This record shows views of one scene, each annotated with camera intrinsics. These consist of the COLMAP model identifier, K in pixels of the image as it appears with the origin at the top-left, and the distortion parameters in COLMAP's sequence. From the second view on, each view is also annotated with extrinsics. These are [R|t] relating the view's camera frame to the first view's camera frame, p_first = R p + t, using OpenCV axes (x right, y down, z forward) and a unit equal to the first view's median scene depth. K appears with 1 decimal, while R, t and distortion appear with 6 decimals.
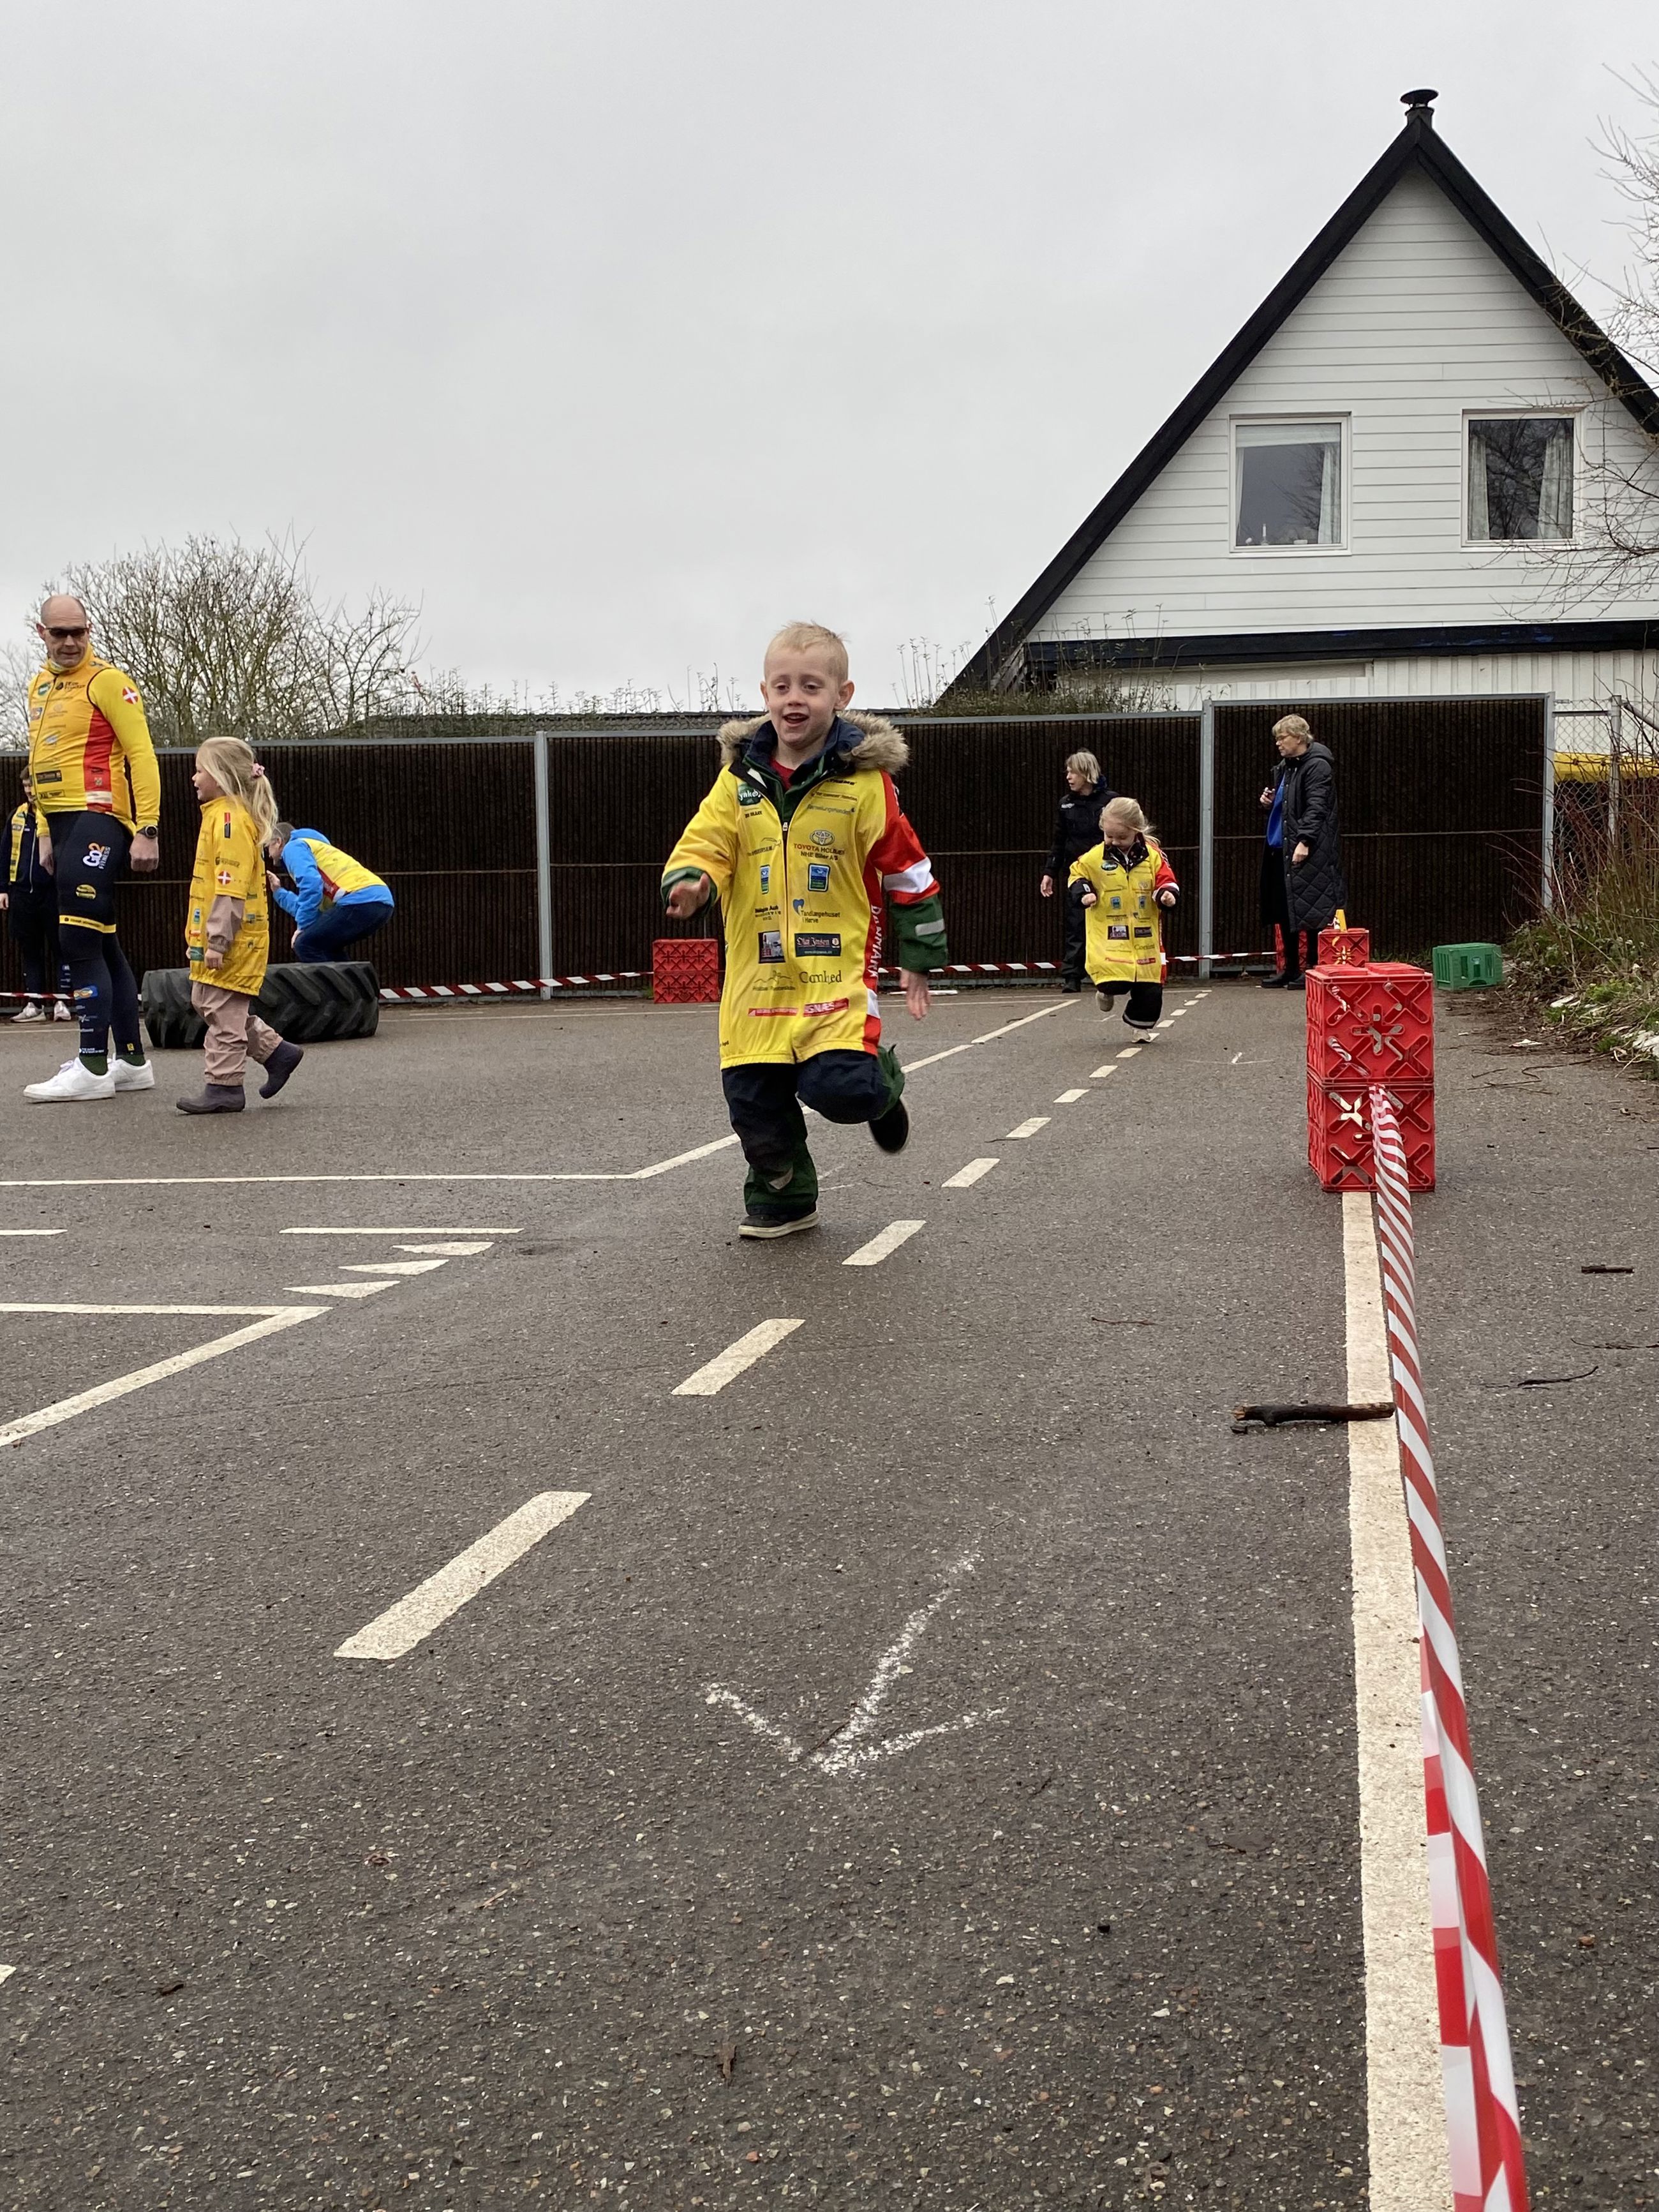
lens RADIAL K [[2103.5, 0, 809.3], [0, 2103.5, 1105.4], [0, 0, 1]] dist [0.174089, -0.545640]
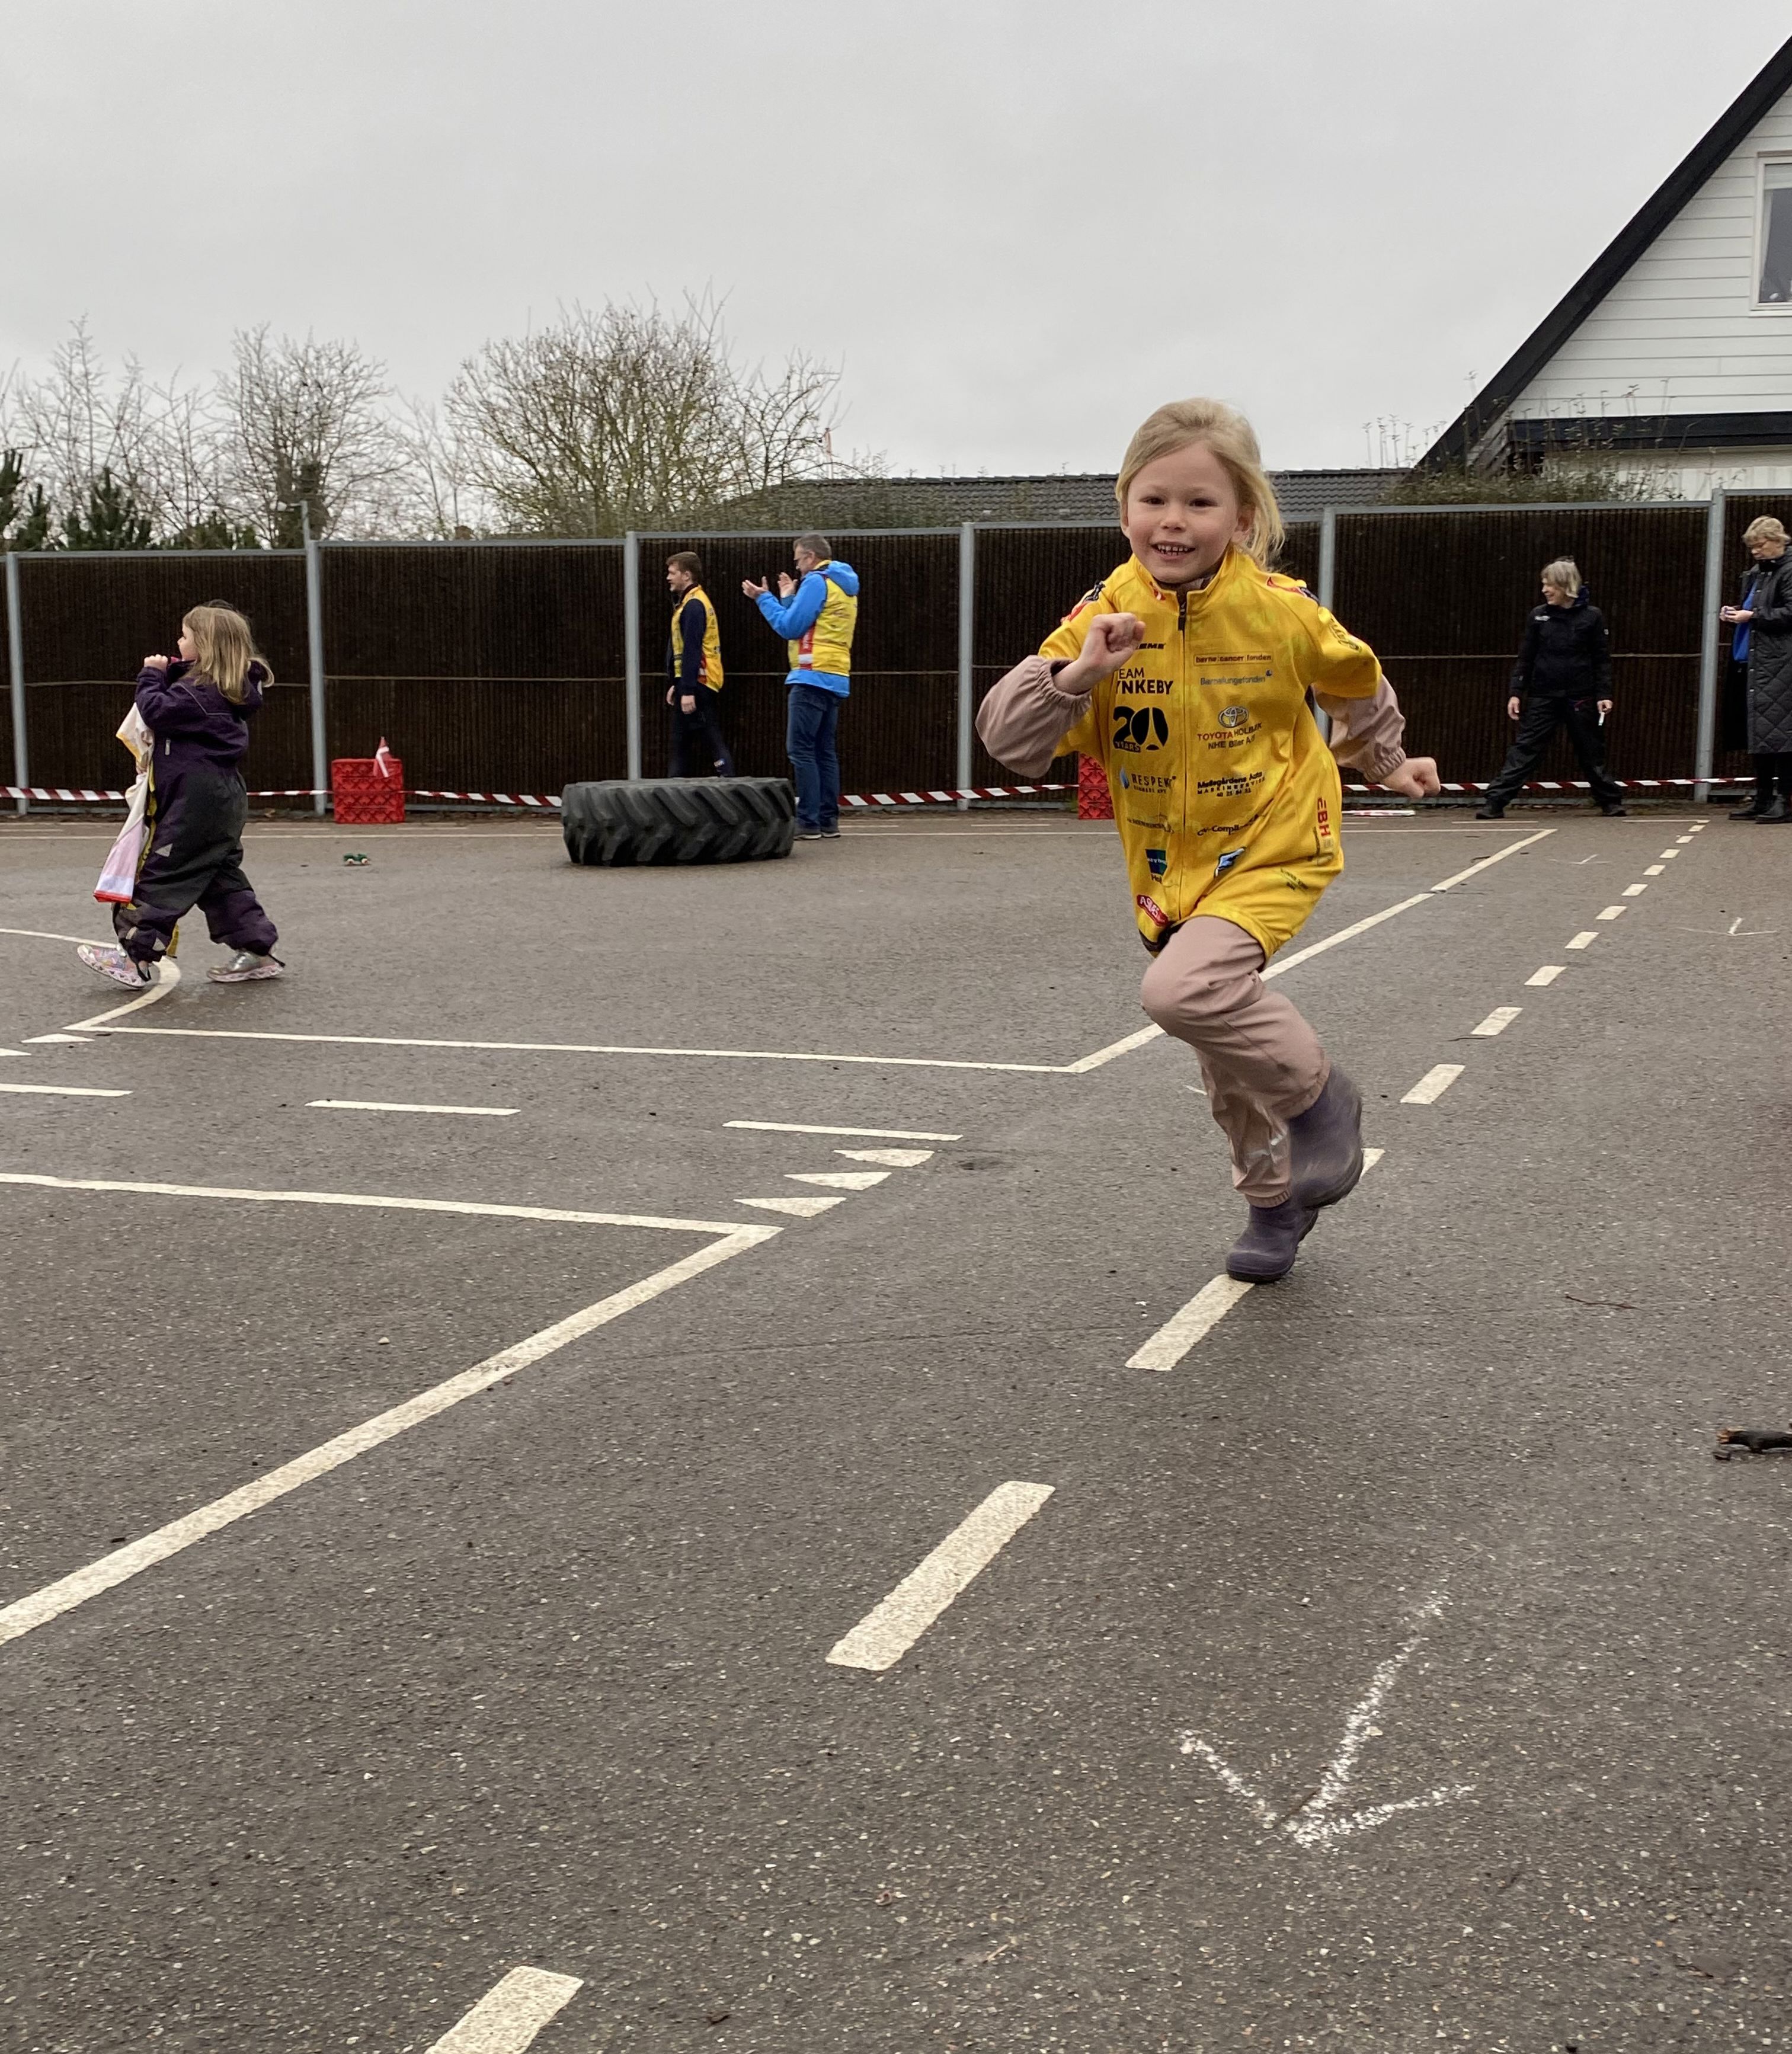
lens RADIAL K [[2276.1, 0, 871.4], [0, 2276.1, 1005.2], [0, 0, 1]] dist [0.168624, -0.488358]
pose [[0.987403, 0.036677, -0.153917, -0.031805], [-0.028177, 0.997974, 0.057047, -0.124484], [0.155697, -0.051992, 0.986436, -0.108086]]
